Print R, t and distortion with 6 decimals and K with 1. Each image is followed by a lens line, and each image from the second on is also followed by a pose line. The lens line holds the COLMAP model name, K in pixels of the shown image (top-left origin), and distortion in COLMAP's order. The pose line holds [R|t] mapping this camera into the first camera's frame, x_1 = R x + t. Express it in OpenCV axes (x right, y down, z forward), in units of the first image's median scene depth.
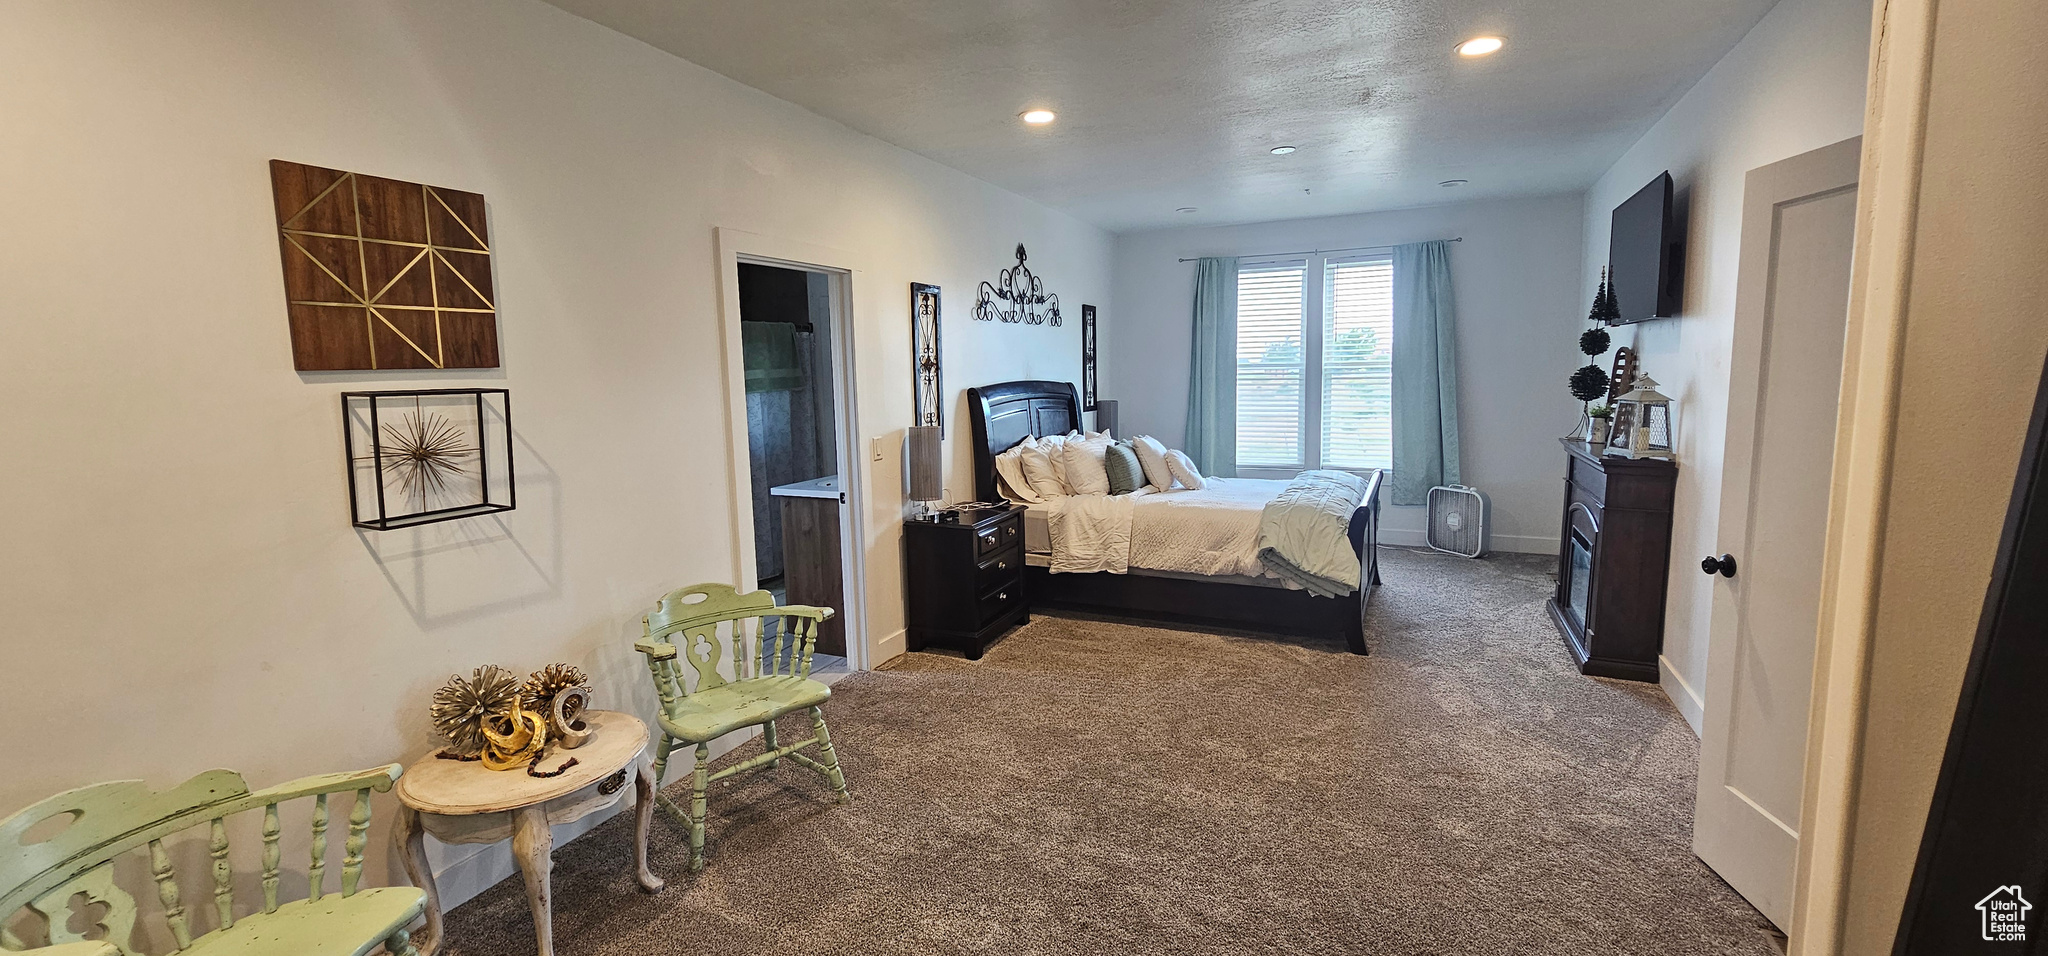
lens RADIAL K [[830.8, 0, 1022.9], [0, 830.8, 462.3], [0, 0, 1]] dist [-0.007080, 0.001642]
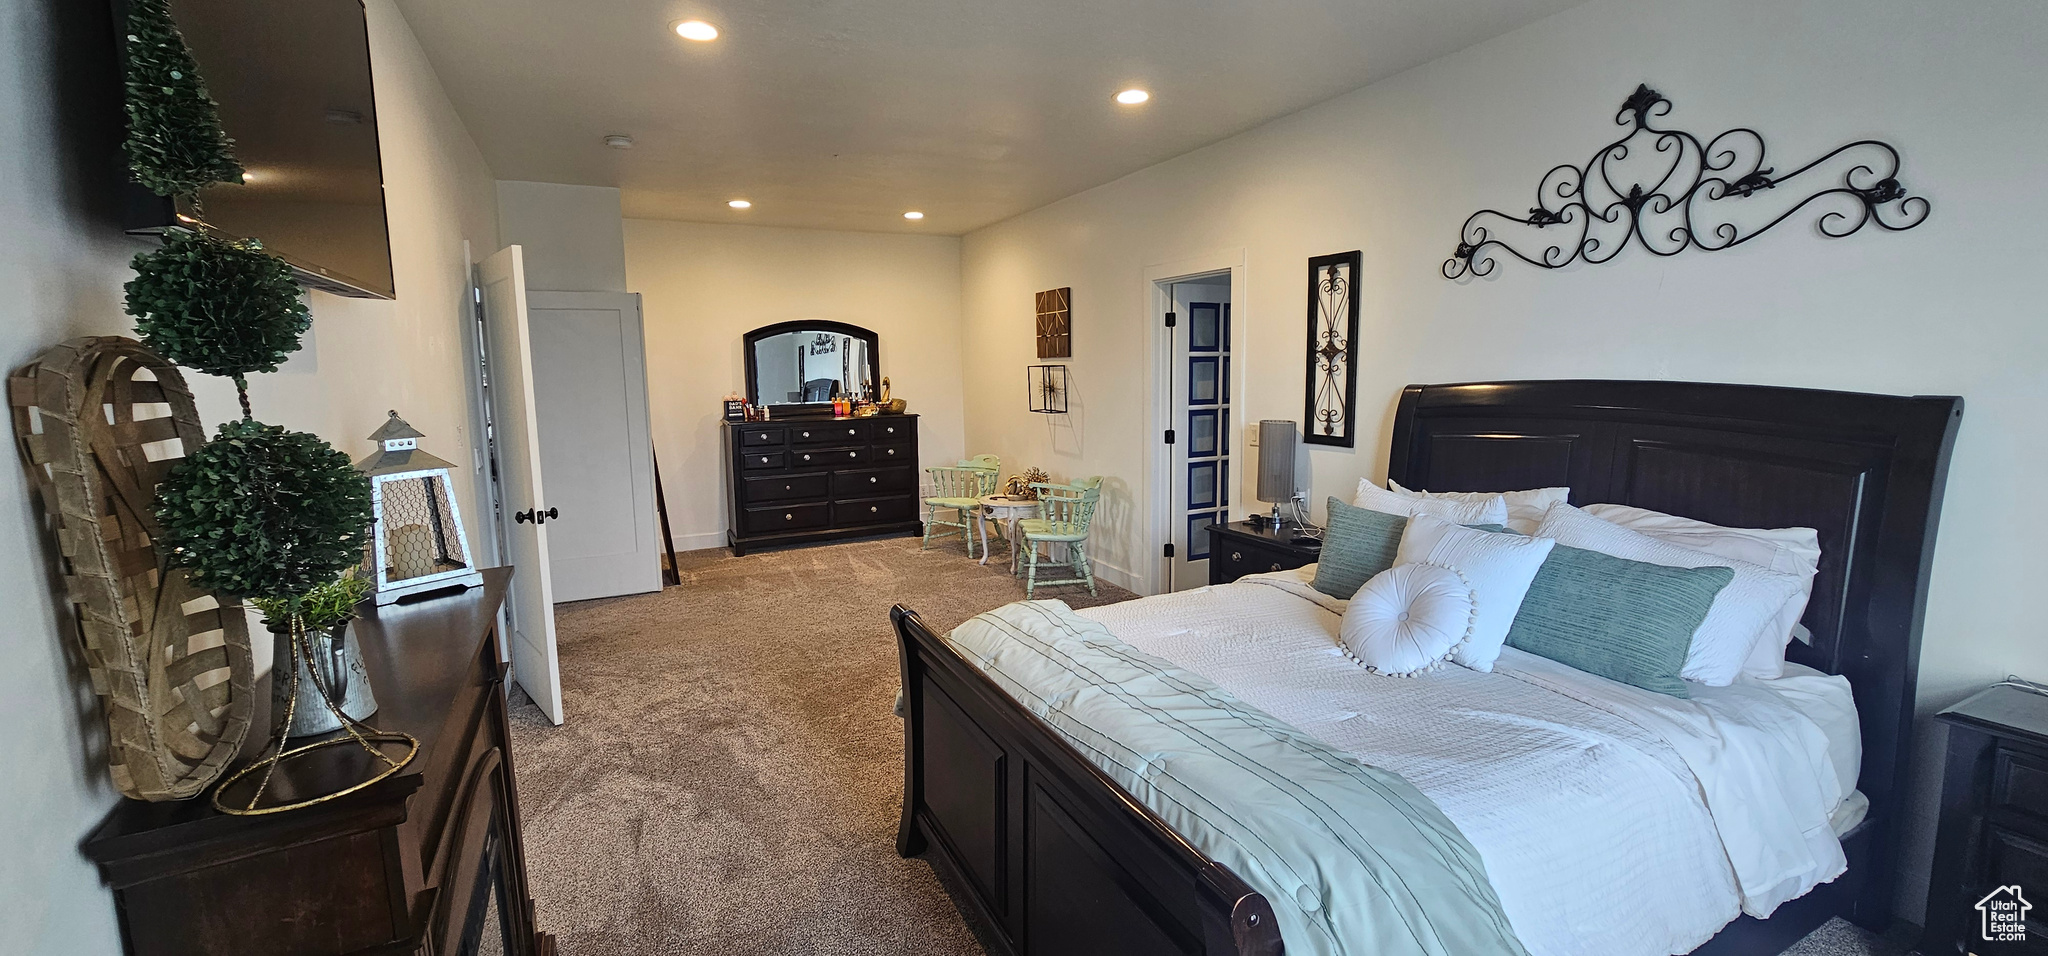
lens RADIAL K [[830.8, 0, 1016.0], [0, 830.8, 477.7], [0, 0, 1]] dist [-0.007080, 0.001642]
pose [[-0.625420, 0.136408, -0.768273, 0.815350], [-0.060953, 0.973052, 0.222386, -0.177675], [0.777904, 0.185913, -0.600251, 1.415742]]
